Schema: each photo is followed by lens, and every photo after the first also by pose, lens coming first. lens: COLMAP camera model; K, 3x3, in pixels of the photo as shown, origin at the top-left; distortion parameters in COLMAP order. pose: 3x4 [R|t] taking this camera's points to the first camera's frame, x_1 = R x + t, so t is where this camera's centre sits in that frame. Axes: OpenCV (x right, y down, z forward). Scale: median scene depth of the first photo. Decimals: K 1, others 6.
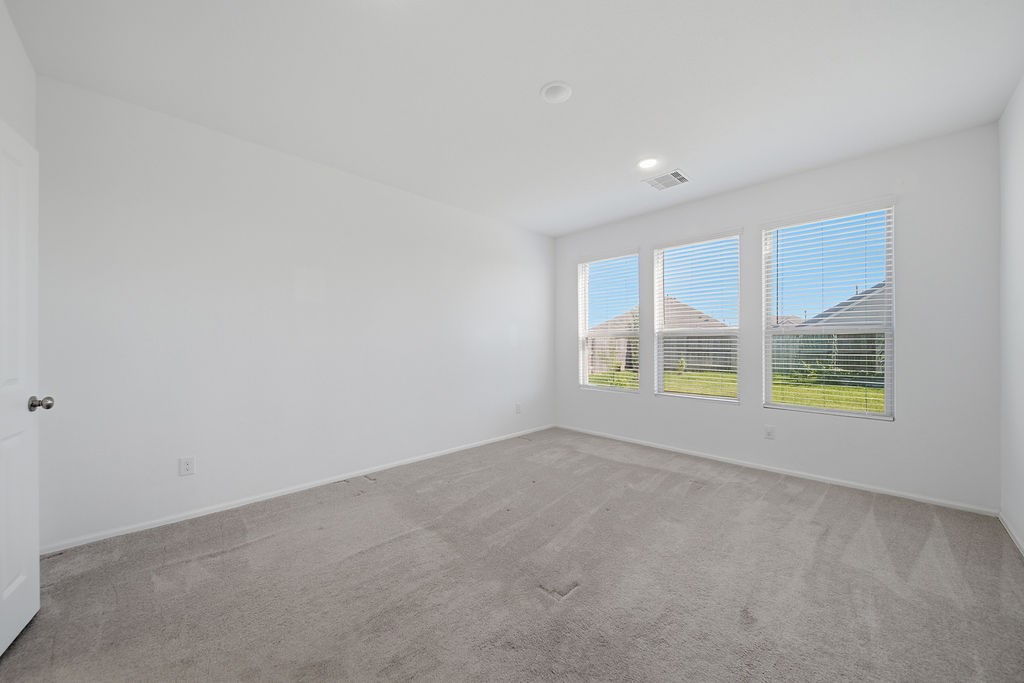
lens RADIAL K [[362.0, 0, 512.0], [0, 362.0, 341.5], [0, 0, 1]] dist [-0.004584, -0.000156]
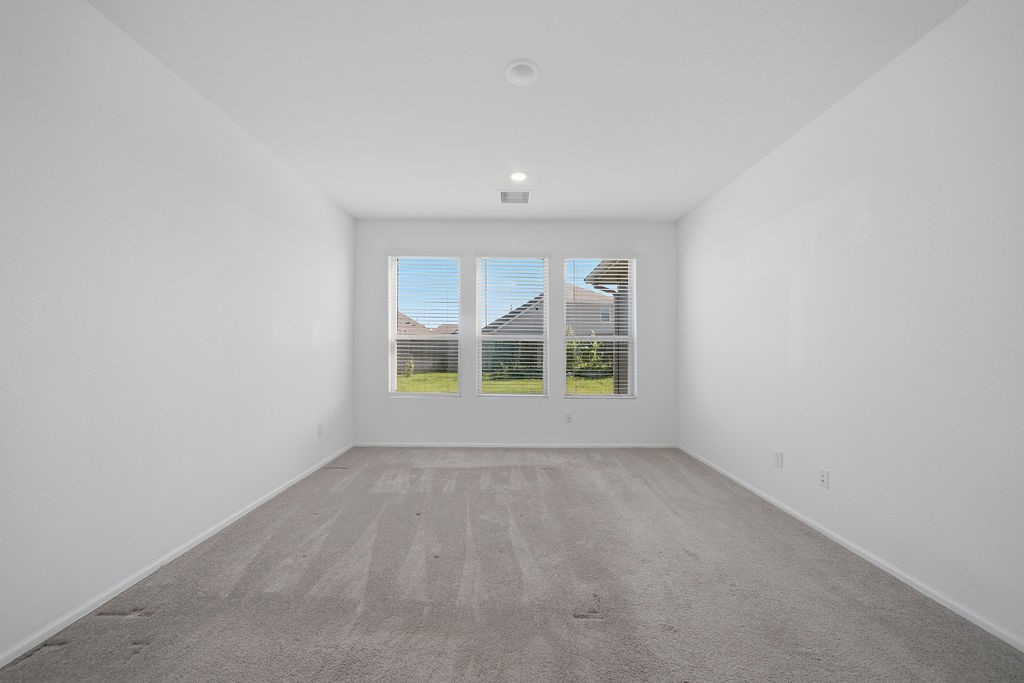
lens RADIAL K [[362.0, 0, 512.0], [0, 362.0, 341.5], [0, 0, 1]] dist [-0.004584, -0.000156]
pose [[0.697030, 0.021284, 0.716726, -0.278970], [-0.014174, 0.999773, -0.015906, 0.004858], [-0.716902, 0.000928, 0.697174, 0.198128]]
